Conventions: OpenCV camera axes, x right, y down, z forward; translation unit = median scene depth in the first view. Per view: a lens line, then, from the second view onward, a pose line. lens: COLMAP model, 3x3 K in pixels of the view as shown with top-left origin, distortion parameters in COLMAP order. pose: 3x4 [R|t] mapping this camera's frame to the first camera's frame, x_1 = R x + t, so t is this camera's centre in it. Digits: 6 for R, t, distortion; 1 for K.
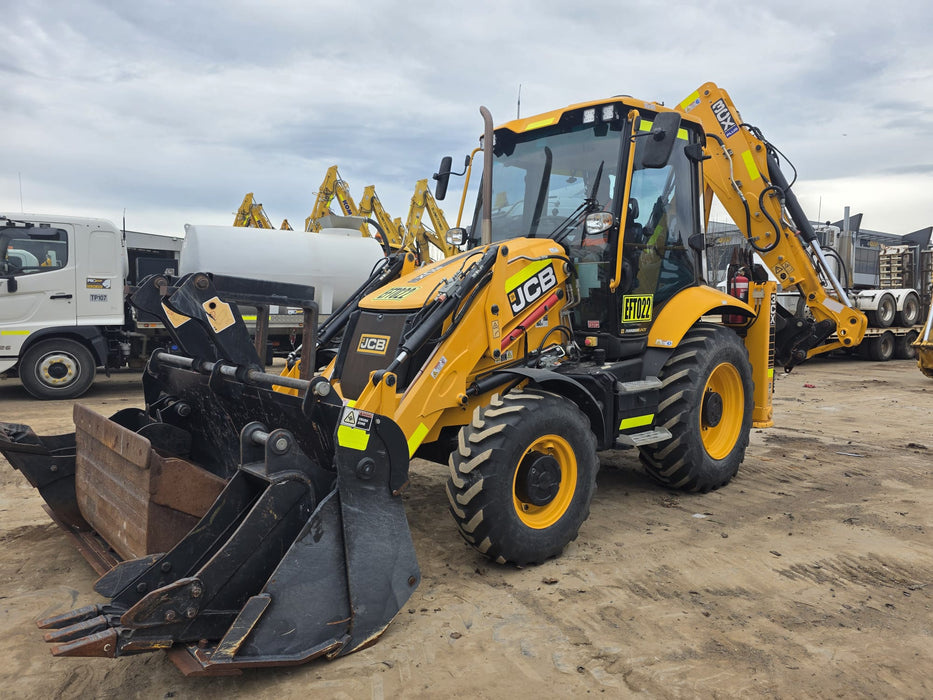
lens RADIAL K [[621.4, 0, 466.9], [0, 621.4, 343.7], [0, 0, 1]] dist [0.057383, -0.049056]
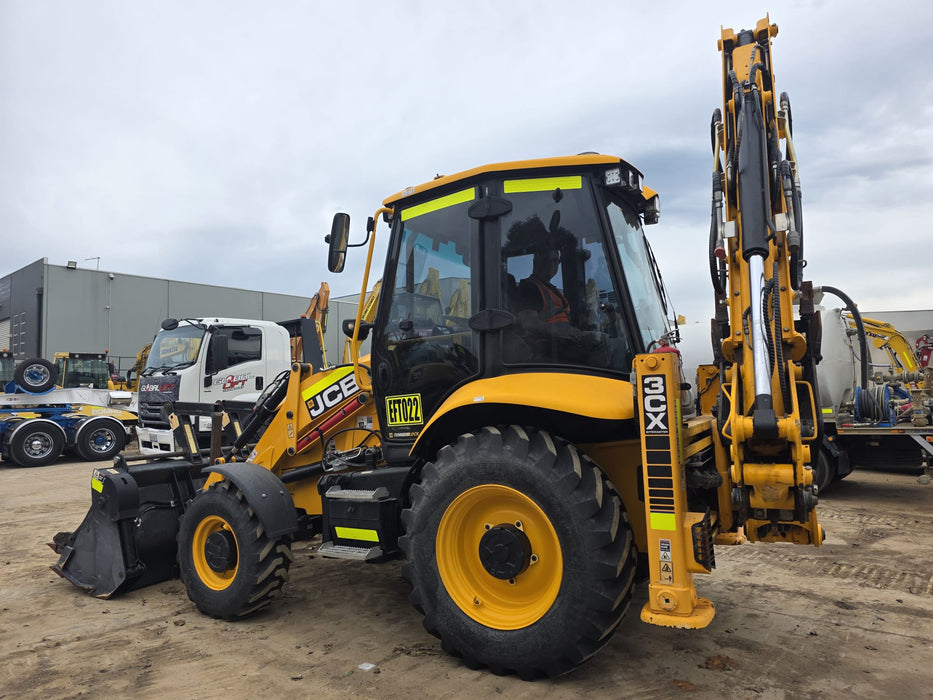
lens RADIAL K [[619.7, 0, 468.0], [0, 619.7, 355.3], [0, 0, 1]] dist [0.065600, -0.051197]
pose [[0.302893, -0.093103, -0.948466, 1.223967], [-0.023016, 0.994212, -0.104944, -0.045393], [0.952747, 0.053617, 0.298997, 0.858429]]
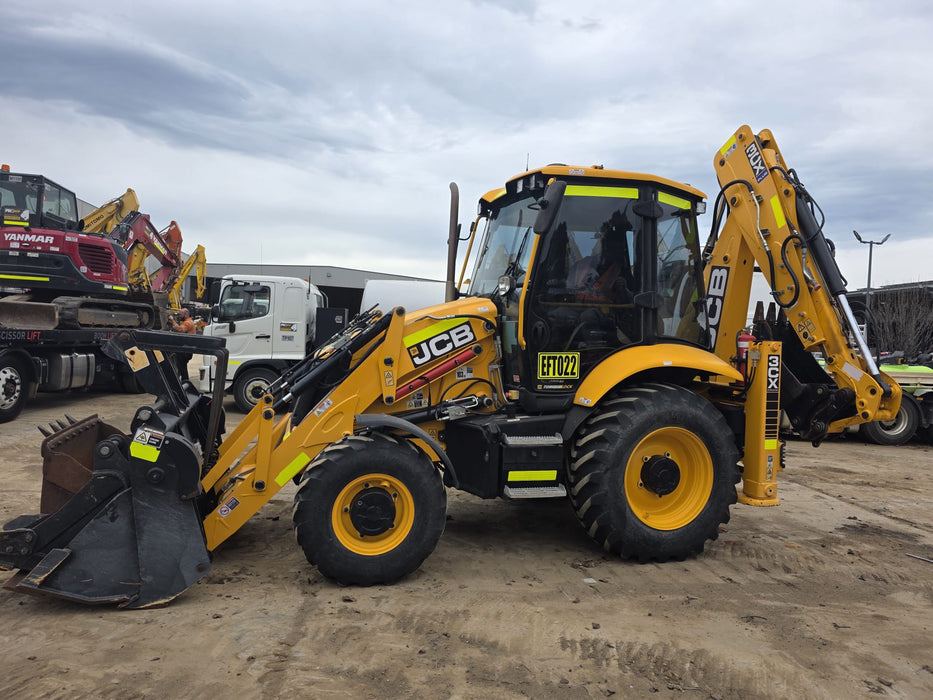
lens RADIAL K [[618.7, 0, 467.7], [0, 618.7, 345.0], [0, 0, 1]] dist [0.056374, -0.046391]
pose [[0.901056, 0.029005, -0.432731, 0.608870], [-0.055482, 0.997272, -0.048682, -0.033931], [0.430138, 0.067874, 0.900208, 0.017453]]
